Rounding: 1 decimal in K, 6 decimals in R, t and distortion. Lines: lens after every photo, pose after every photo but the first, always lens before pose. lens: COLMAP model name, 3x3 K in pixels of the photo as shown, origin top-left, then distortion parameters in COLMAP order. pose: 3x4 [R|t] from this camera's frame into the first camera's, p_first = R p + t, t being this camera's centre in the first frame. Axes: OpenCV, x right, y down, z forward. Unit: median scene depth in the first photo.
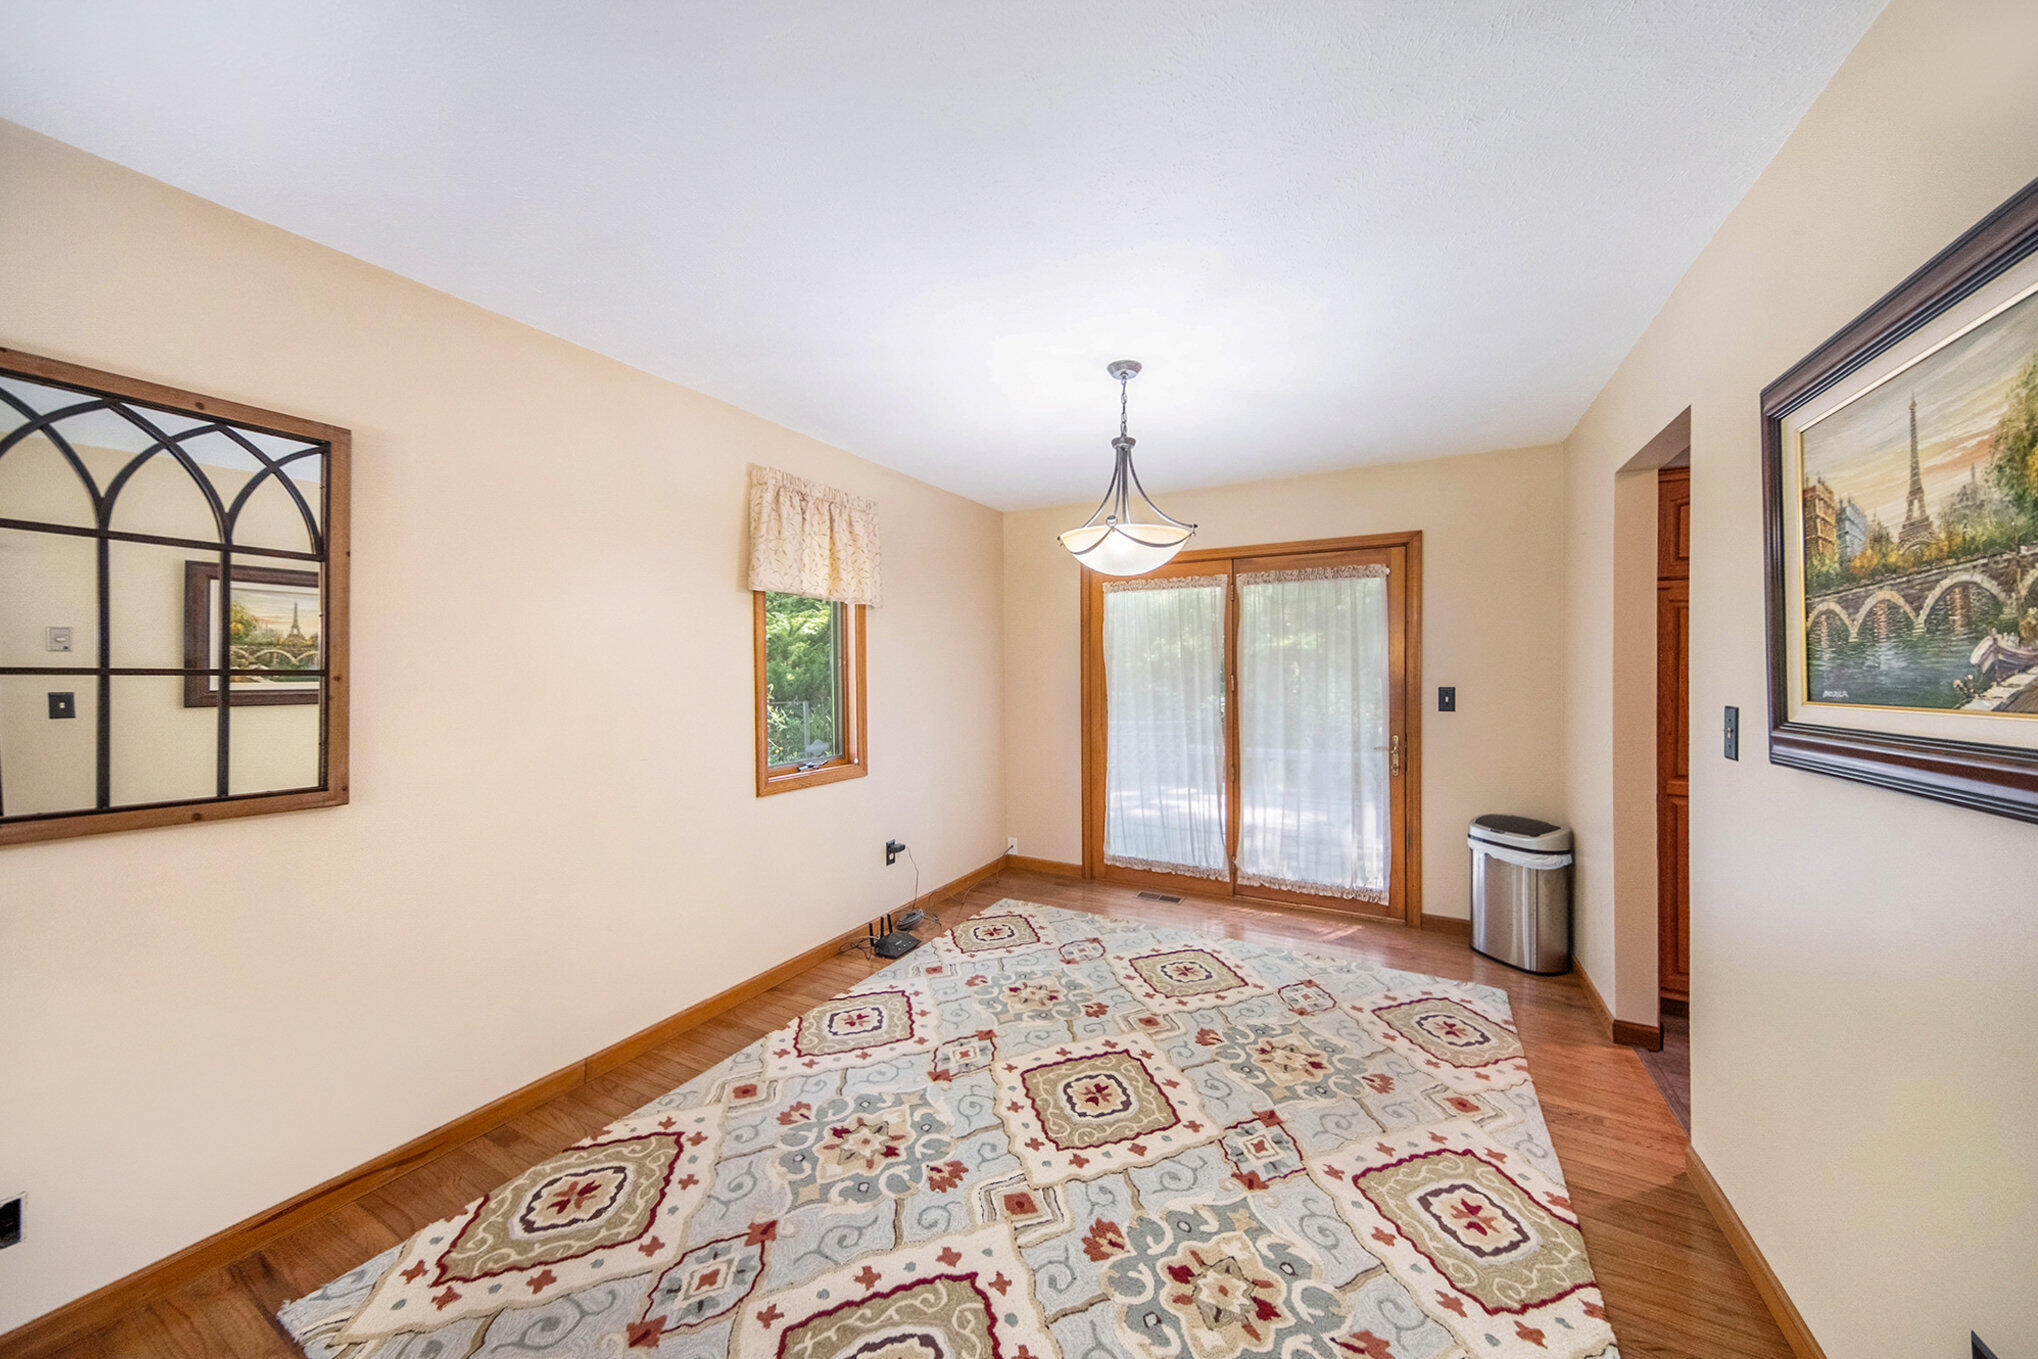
lens RADIAL K [[696.2, 0, 1028.7], [0, 696.2, 679.9], [0, 0, 1]] dist [-0.000748, -0.000091]
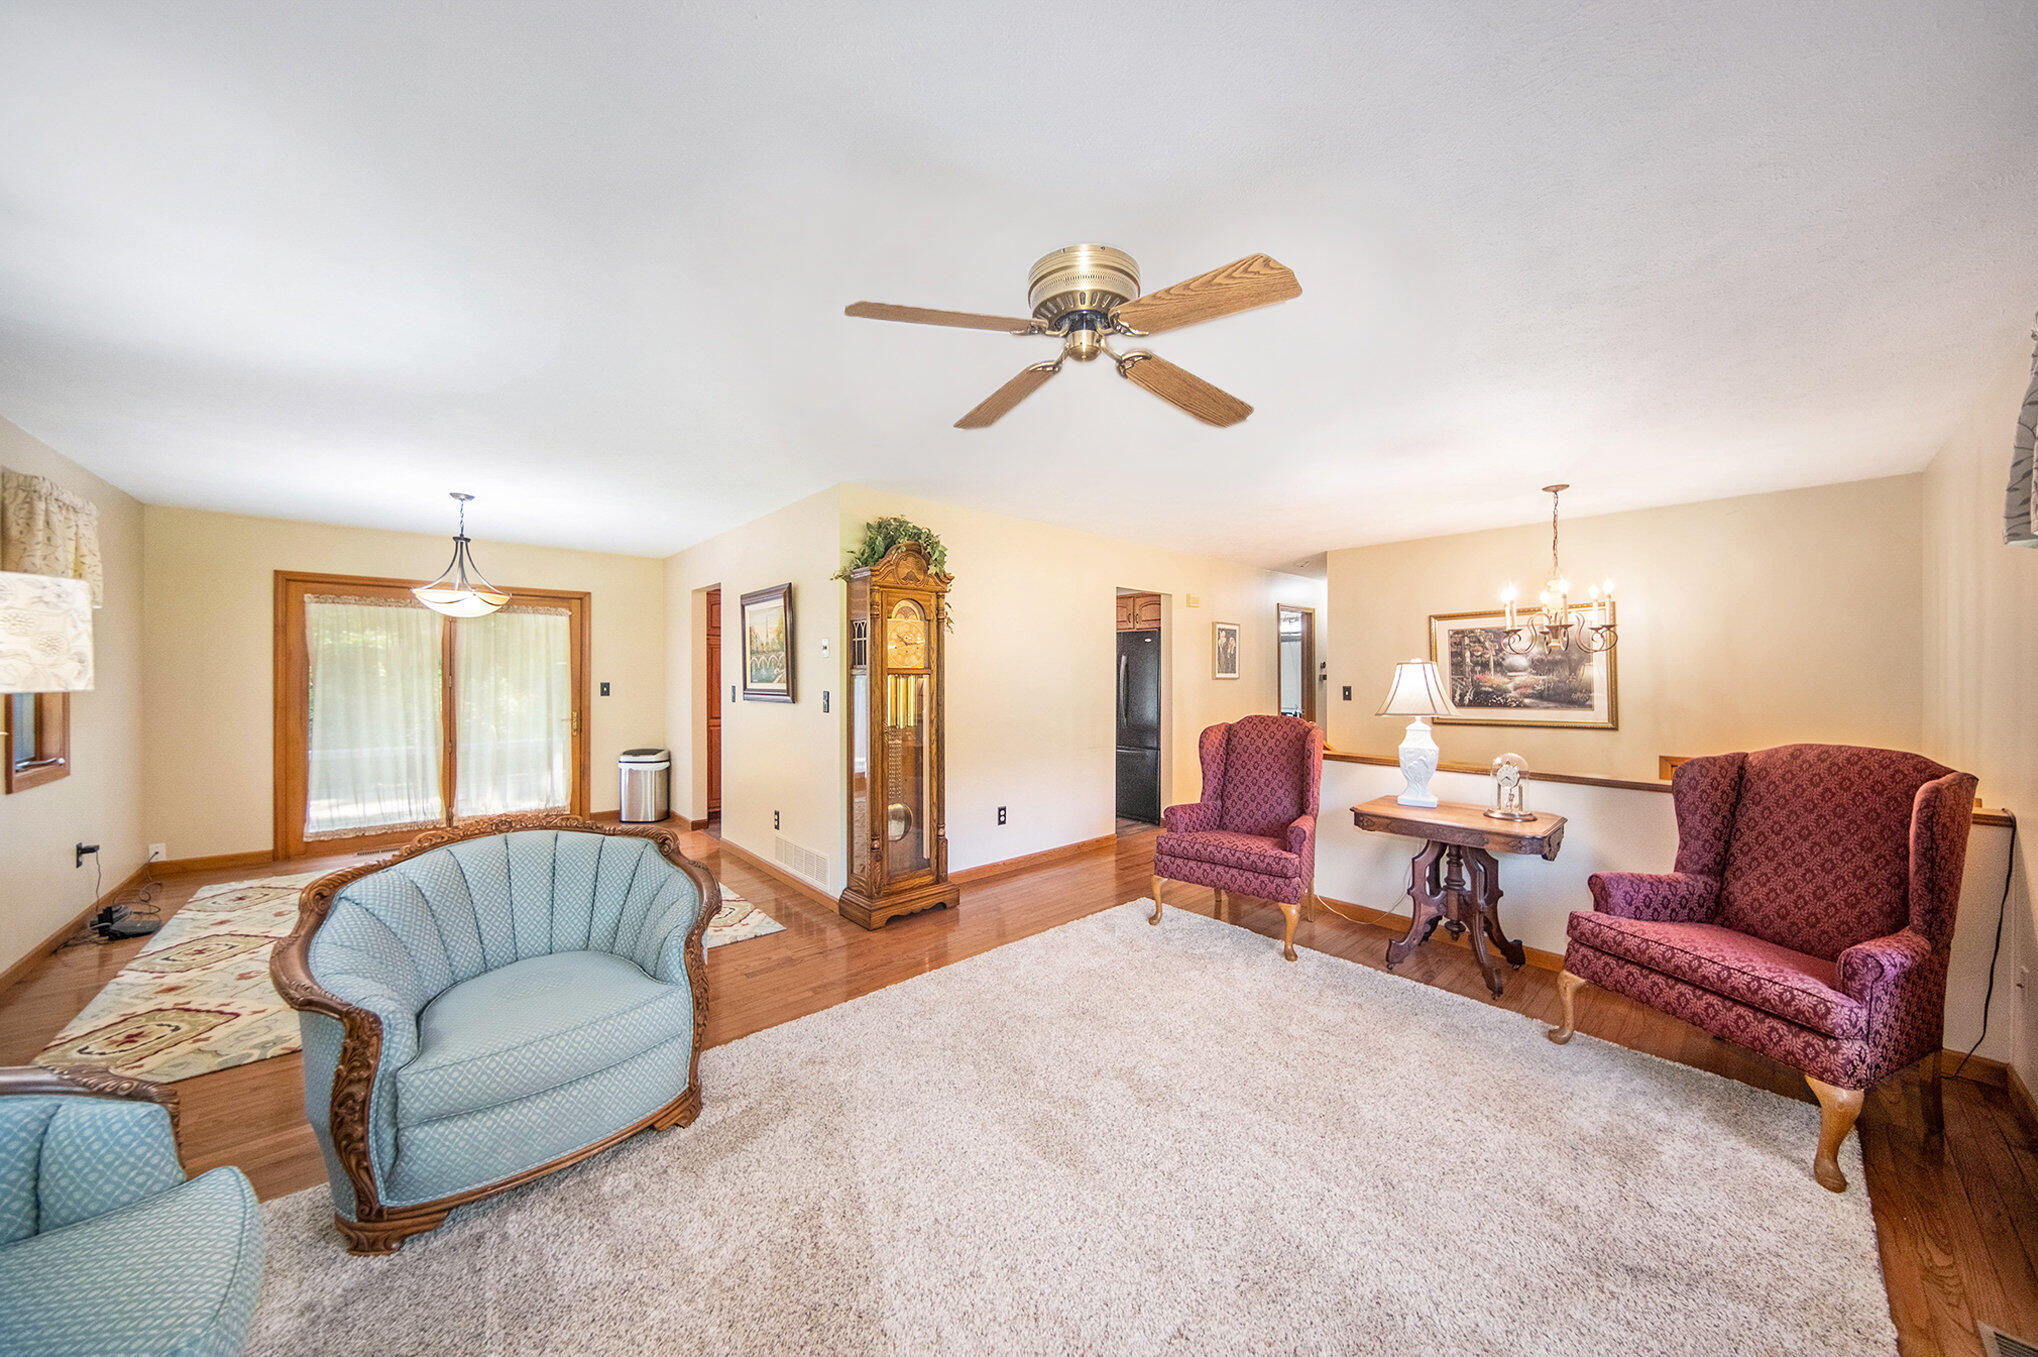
lens RADIAL K [[678.8, 0, 1029.2], [0, 678.8, 668.7], [0, 0, 1]] dist [0.000082, 0.000010]
pose [[0.335153, 0.011145, 0.942098, -0.750617], [0.006184, 0.999882, -0.014029, 0.006956], [-0.942143, 0.010528, 0.335045, -0.675620]]
